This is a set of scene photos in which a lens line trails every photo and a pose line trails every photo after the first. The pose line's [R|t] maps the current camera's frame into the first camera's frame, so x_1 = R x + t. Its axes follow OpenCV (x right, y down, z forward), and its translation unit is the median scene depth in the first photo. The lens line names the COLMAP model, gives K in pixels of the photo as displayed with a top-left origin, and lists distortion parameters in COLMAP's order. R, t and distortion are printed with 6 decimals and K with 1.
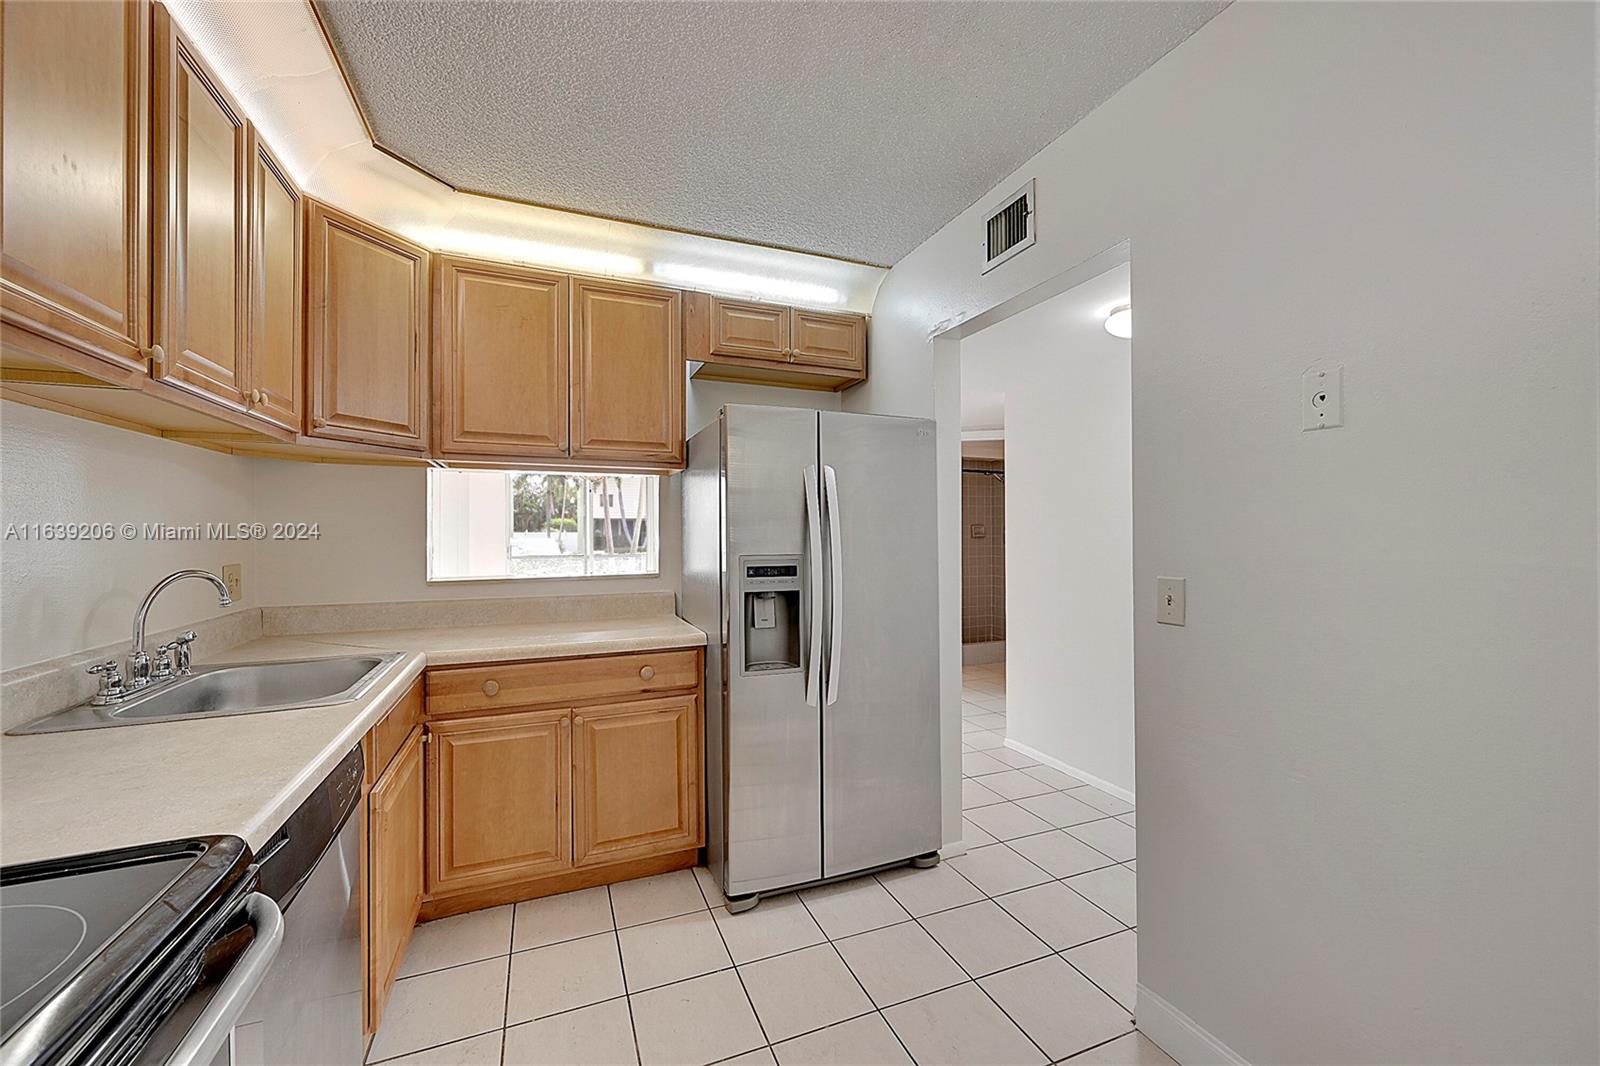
lens RADIAL K [[631.2, 0, 794.8], [0, 631.2, 531.1], [0, 0, 1]] dist [0.001080, 0.000582]
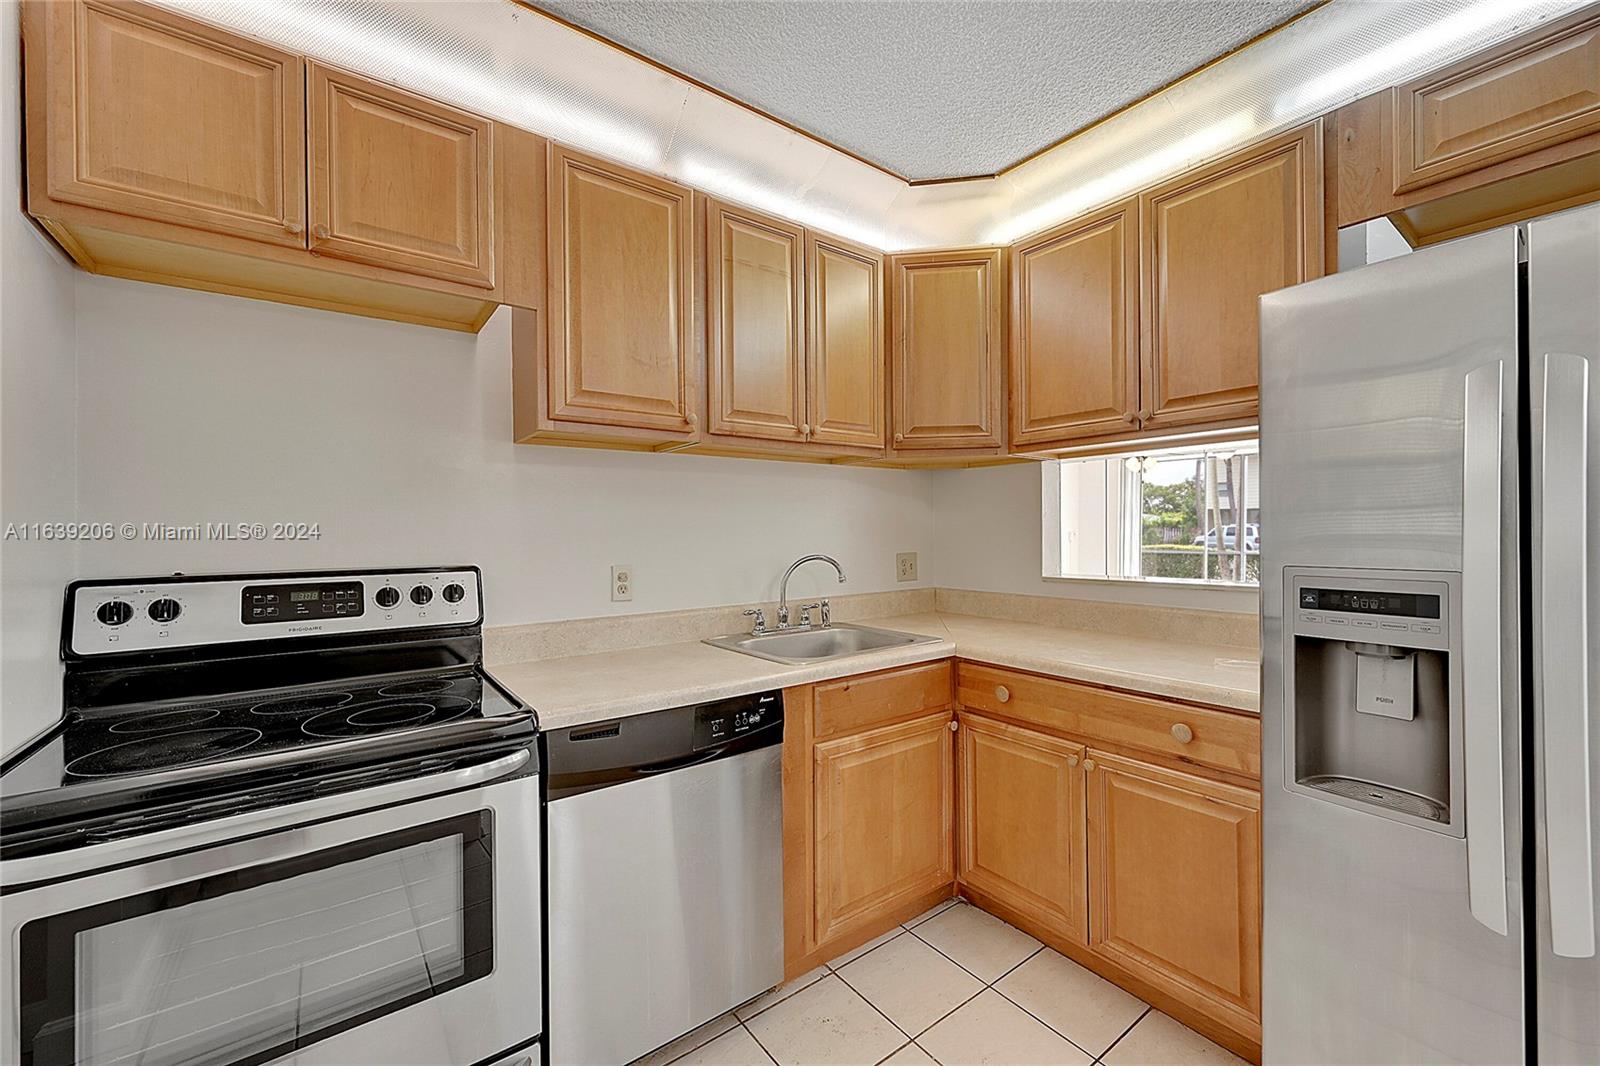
lens RADIAL K [[631.2, 0, 795.4], [0, 631.2, 532.0], [0, 0, 1]] dist [0.001080, 0.000582]
pose [[0.257437, 0.000281, -0.966295, 0.319069], [0.009413, 0.999952, 0.002798, 0.003799], [0.966249, -0.009816, 0.257422, 0.436557]]
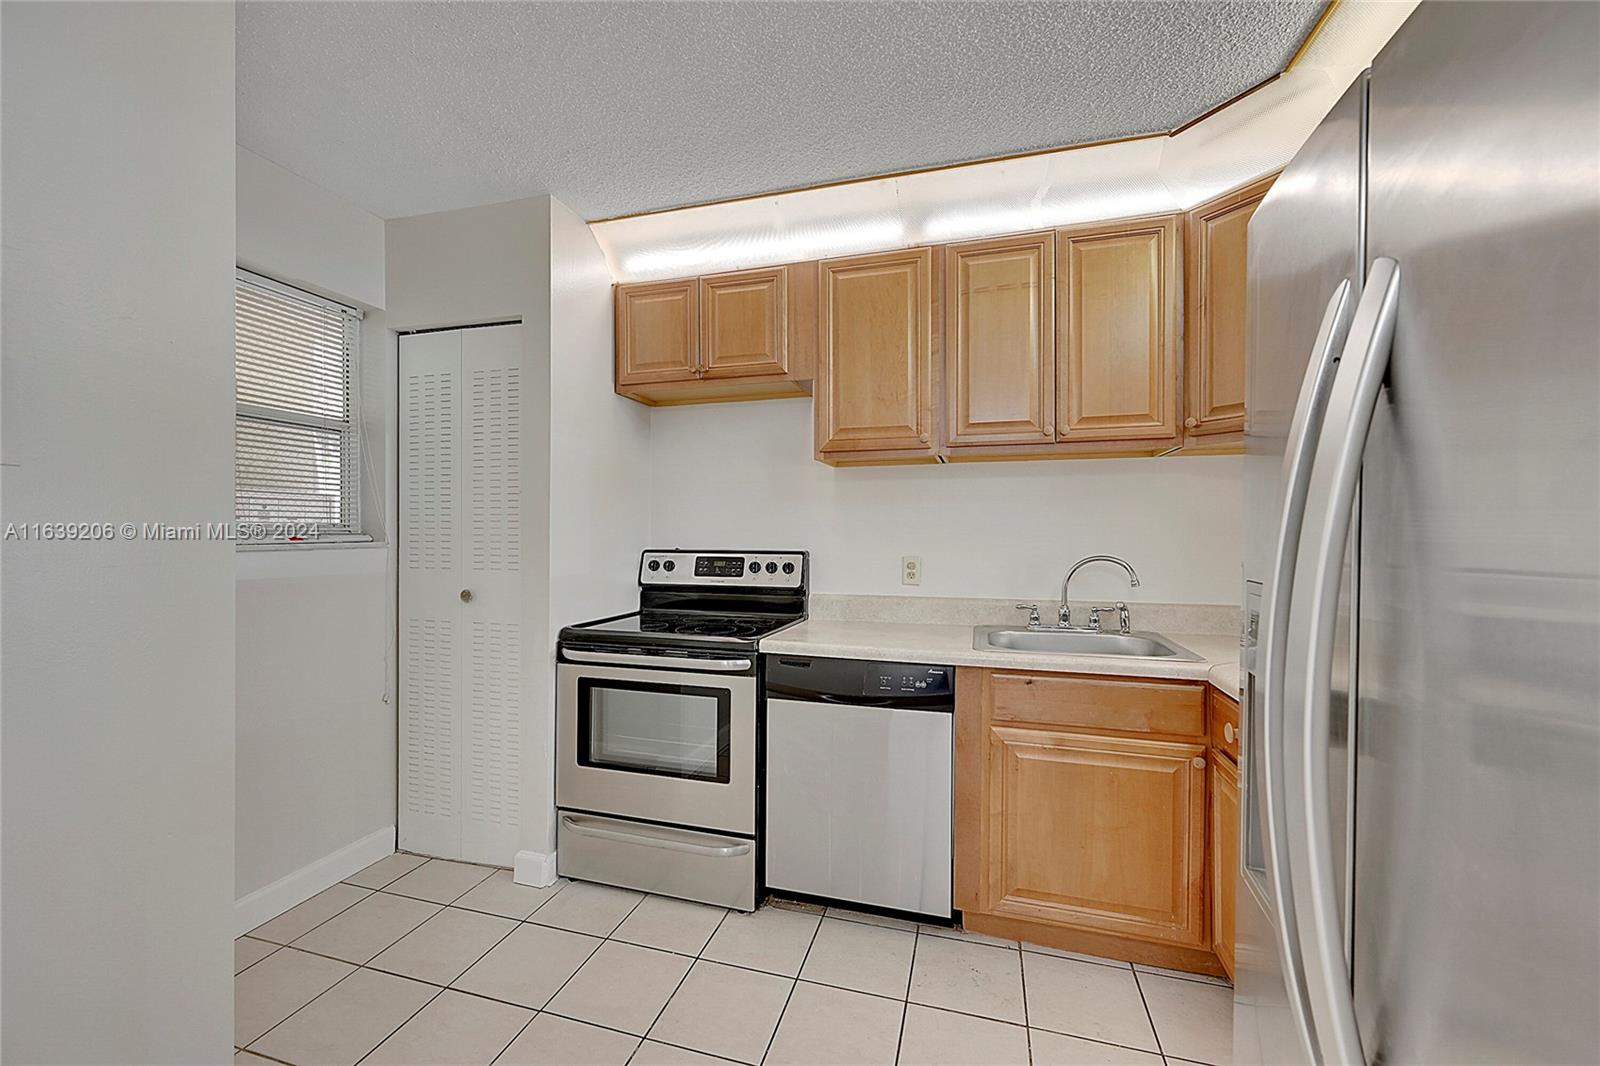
lens RADIAL K [[631.2, 0, 796.4], [0, 631.2, 533.6], [0, 0, 1]] dist [0.001080, 0.000582]
pose [[-0.617858, 0.003515, -0.786282, 0.405949], [0.000267, 0.999991, 0.004261, 0.005740], [0.786290, 0.002423, -0.617853, 0.990662]]
